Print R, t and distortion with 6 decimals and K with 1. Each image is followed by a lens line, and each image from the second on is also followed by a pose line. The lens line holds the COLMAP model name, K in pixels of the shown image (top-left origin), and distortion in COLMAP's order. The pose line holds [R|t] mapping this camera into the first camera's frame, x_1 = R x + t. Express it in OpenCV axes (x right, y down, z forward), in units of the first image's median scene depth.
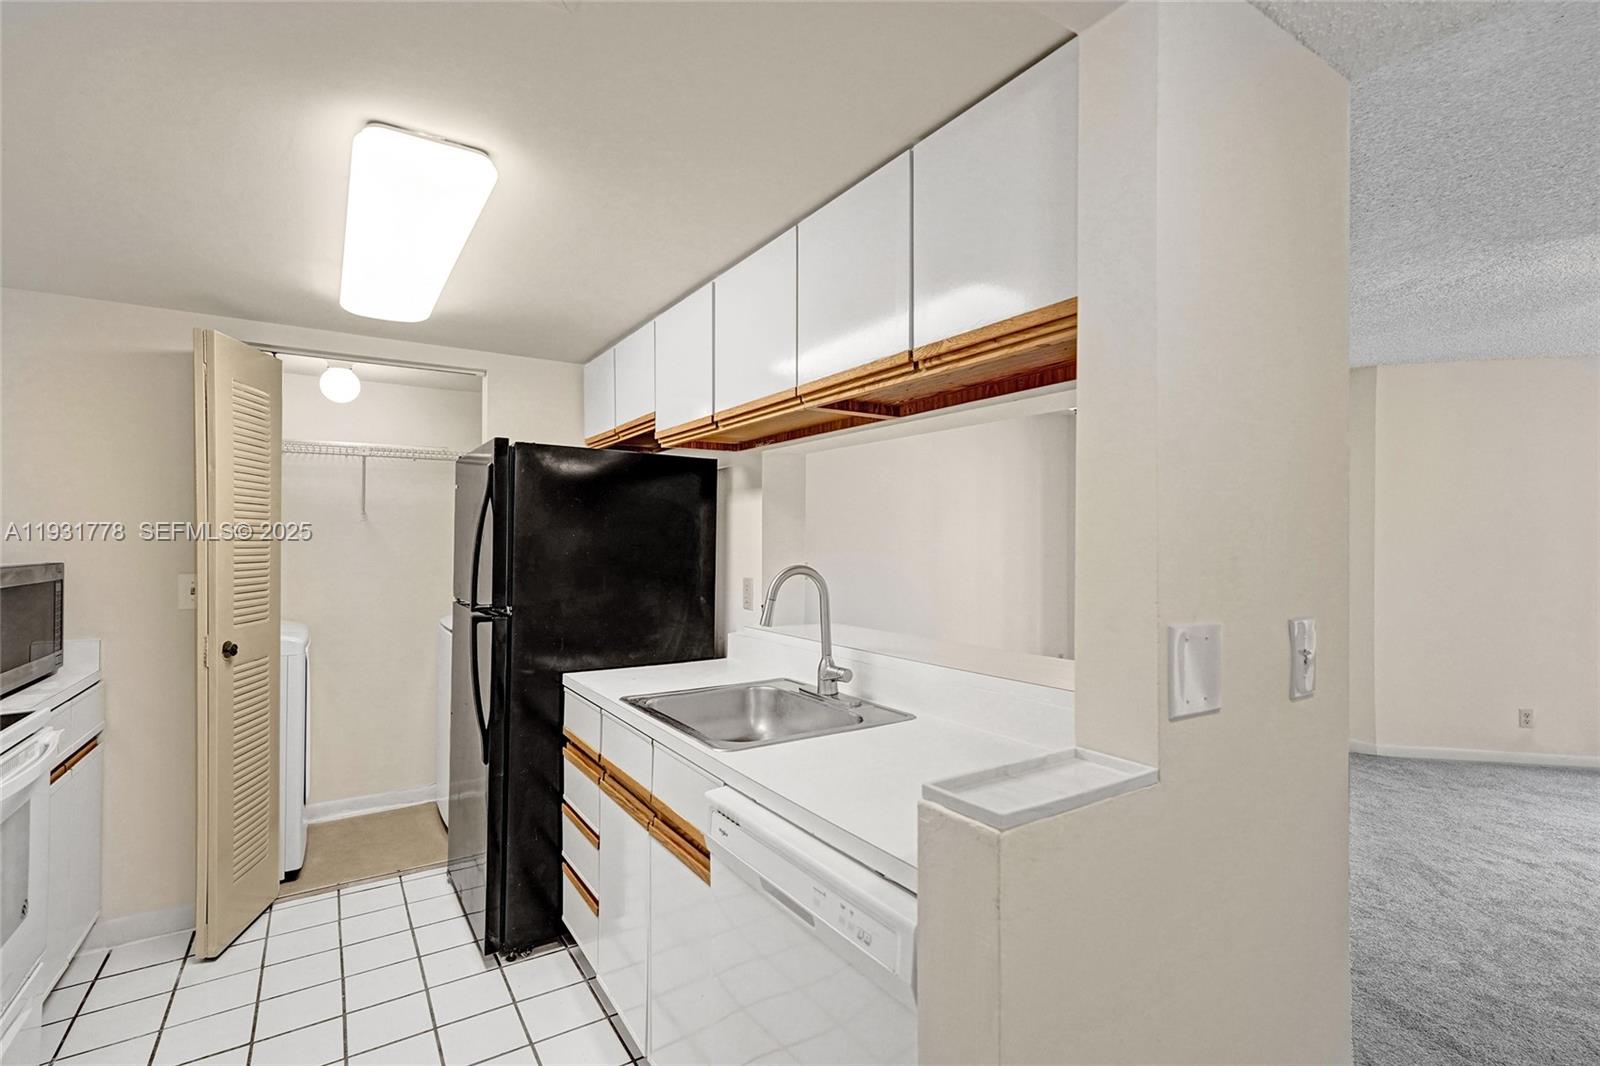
lens RADIAL K [[742.4, 0, 810.7], [0, 742.4, 535.2], [0, 0, 1]] dist [0.014939, 0.001381]
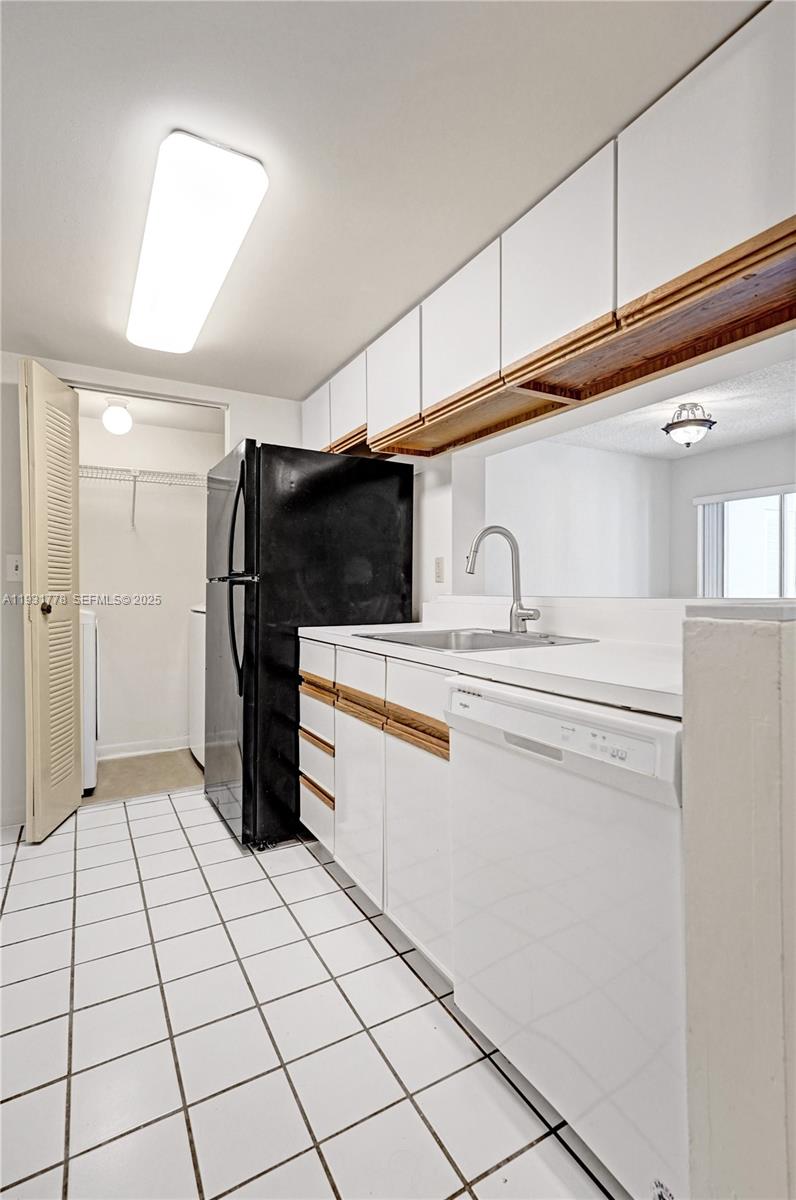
lens RADIAL K [[570.2, 0, 415.1], [0, 570.2, 590.7], [0, 0, 1]] dist [0.013487, 0.000163]
pose [[0.998757, -0.005250, -0.049563, -0.088155], [0.005664, 0.999950, 0.008203, 0.119439], [0.049517, -0.008473, 0.998737, 0.039471]]
